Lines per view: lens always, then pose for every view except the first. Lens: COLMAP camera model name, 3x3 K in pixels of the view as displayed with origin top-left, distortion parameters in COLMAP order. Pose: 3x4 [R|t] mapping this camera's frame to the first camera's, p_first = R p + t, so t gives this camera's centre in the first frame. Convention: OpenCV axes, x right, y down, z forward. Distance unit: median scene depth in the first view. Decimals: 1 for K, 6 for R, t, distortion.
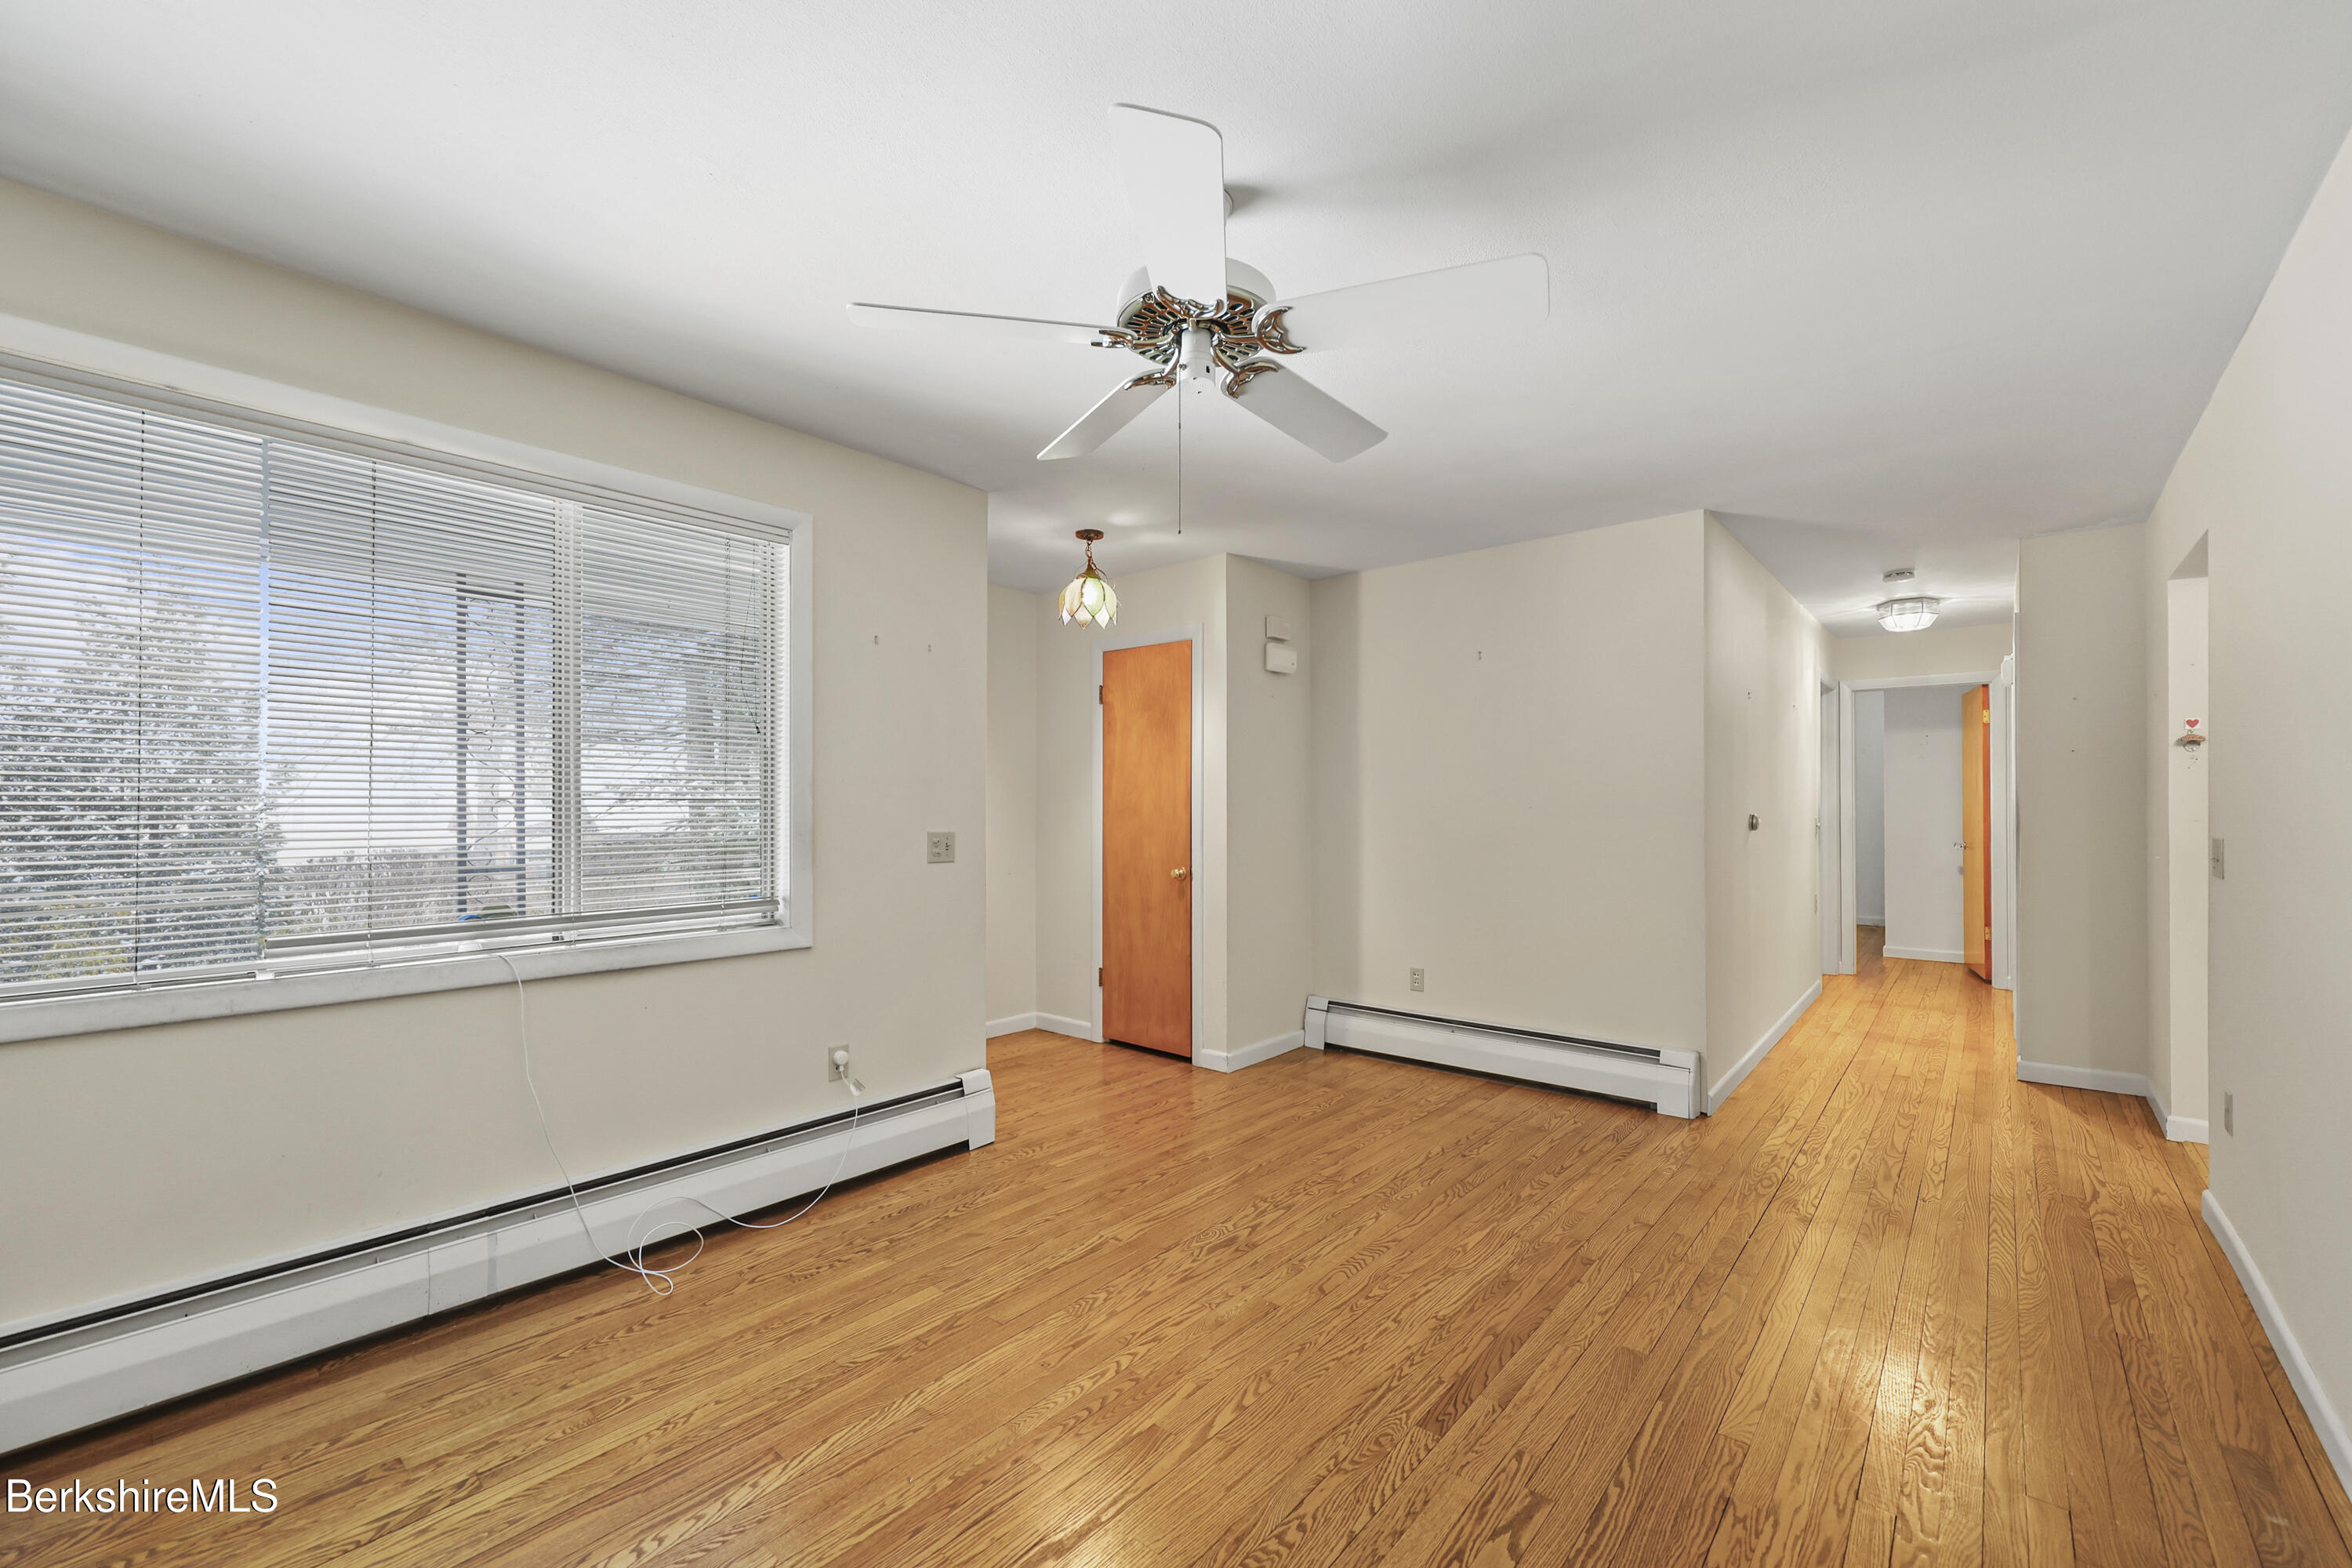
lens RADIAL K [[960.9, 0, 1142.1], [0, 960.9, 802.4], [0, 0, 1]] dist [-0.001363, 0.000586]
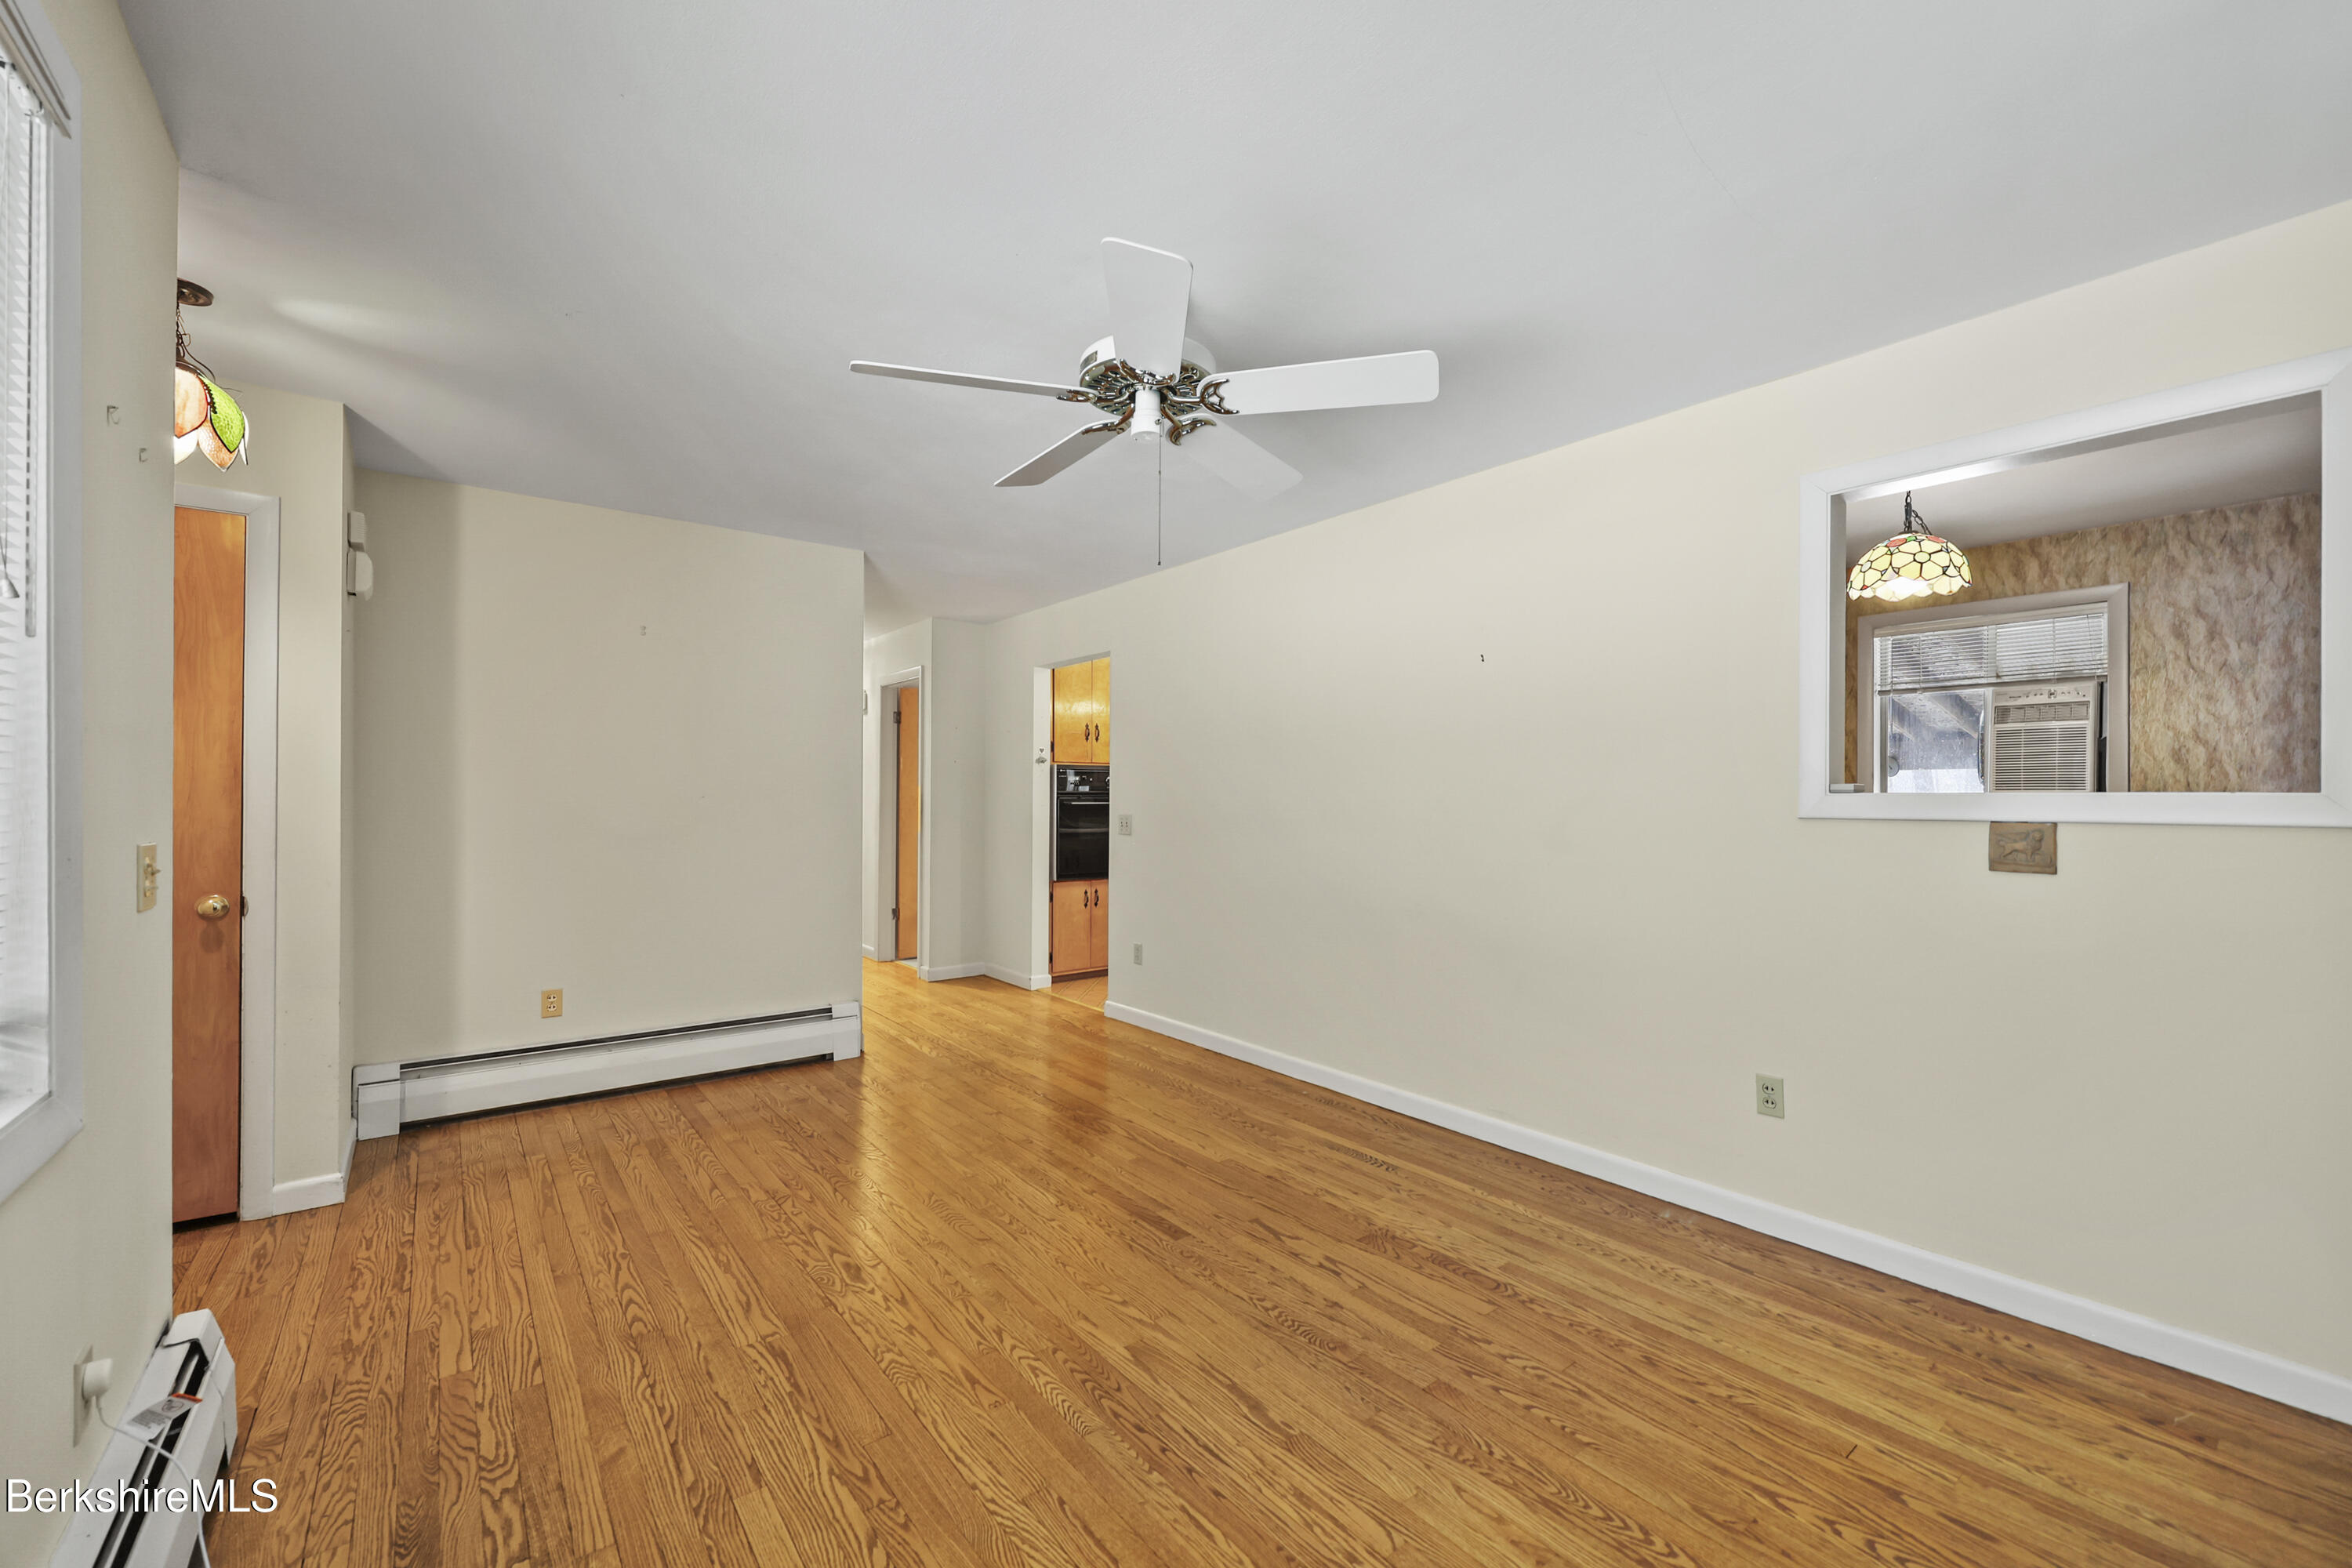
lens RADIAL K [[960.9, 0, 1230.6], [0, 960.9, 789.7], [0, 0, 1]] dist [-0.001363, 0.000586]
pose [[0.146567, 0.011663, 0.989132, -0.628486], [-0.008720, 0.999907, -0.010498, 0.004586], [-0.989162, -0.007087, 0.146655, 0.415624]]
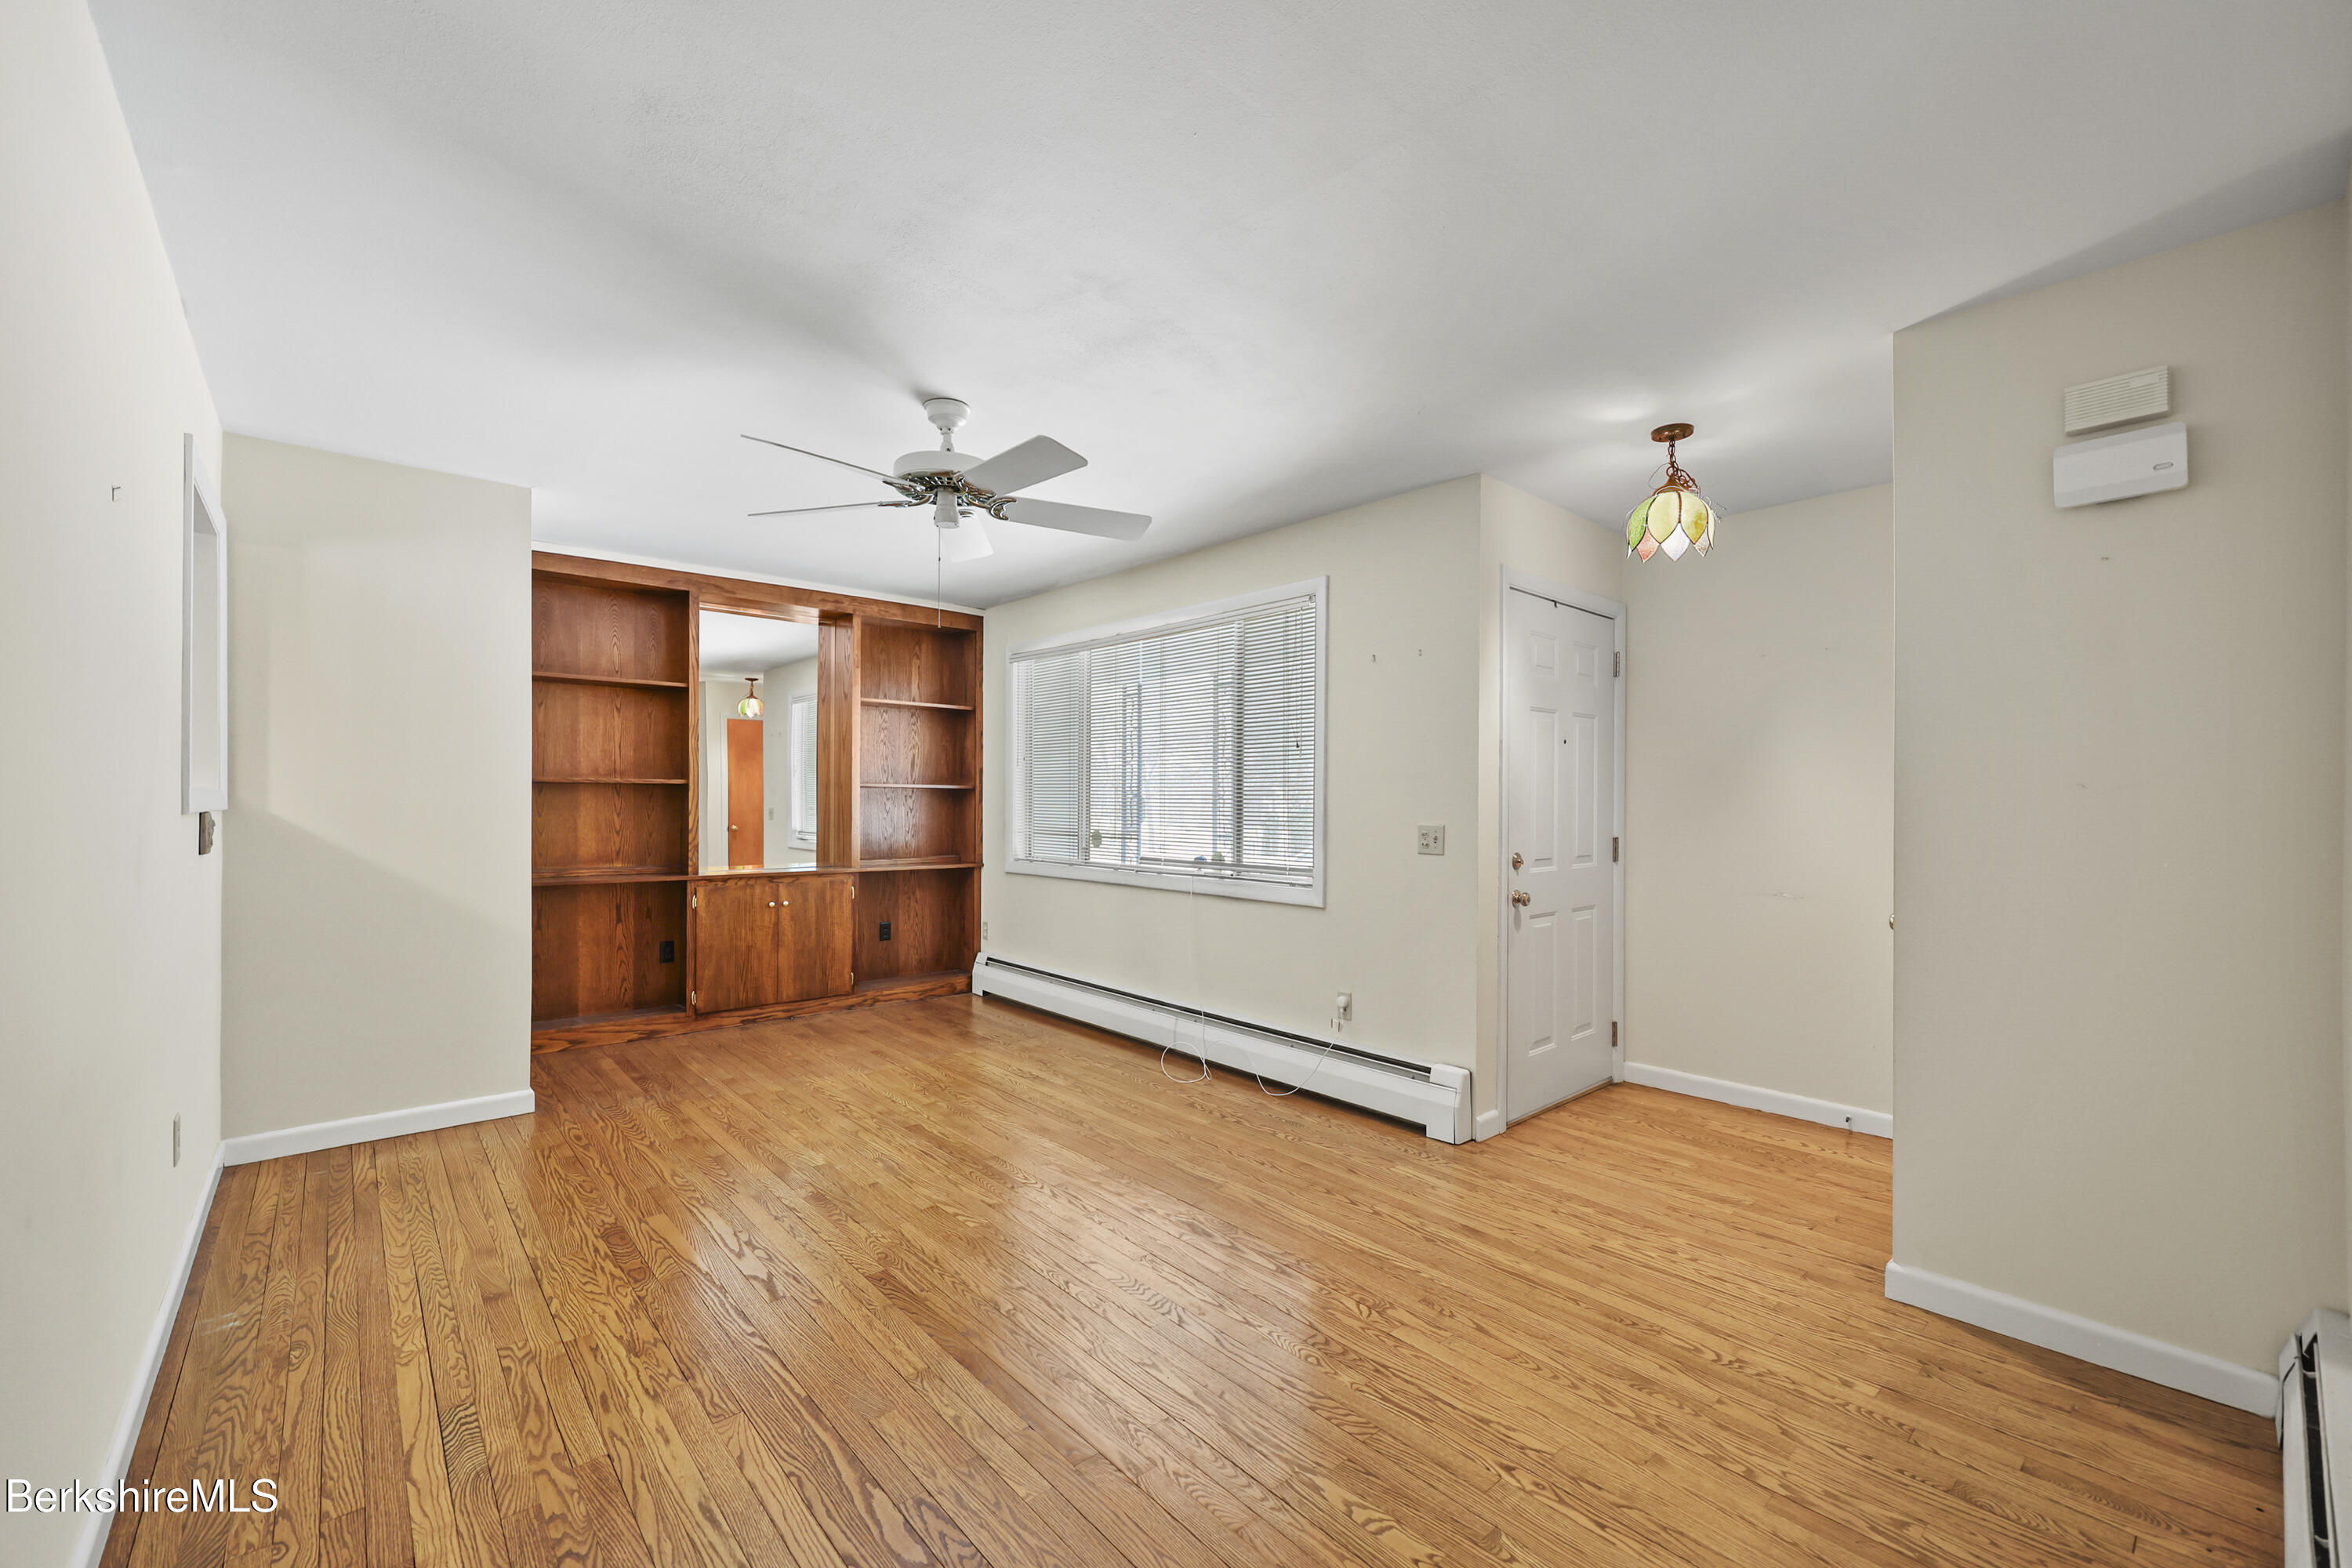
lens RADIAL K [[960.9, 0, 1219.6], [0, 960.9, 802.3], [0, 0, 1]] dist [-0.001363, 0.000586]
pose [[-0.099658, 0.003360, -0.995016, 0.886946], [-0.001568, 0.999993, 0.003534, 0.003314], [0.995020, 0.001912, -0.099652, 0.911448]]
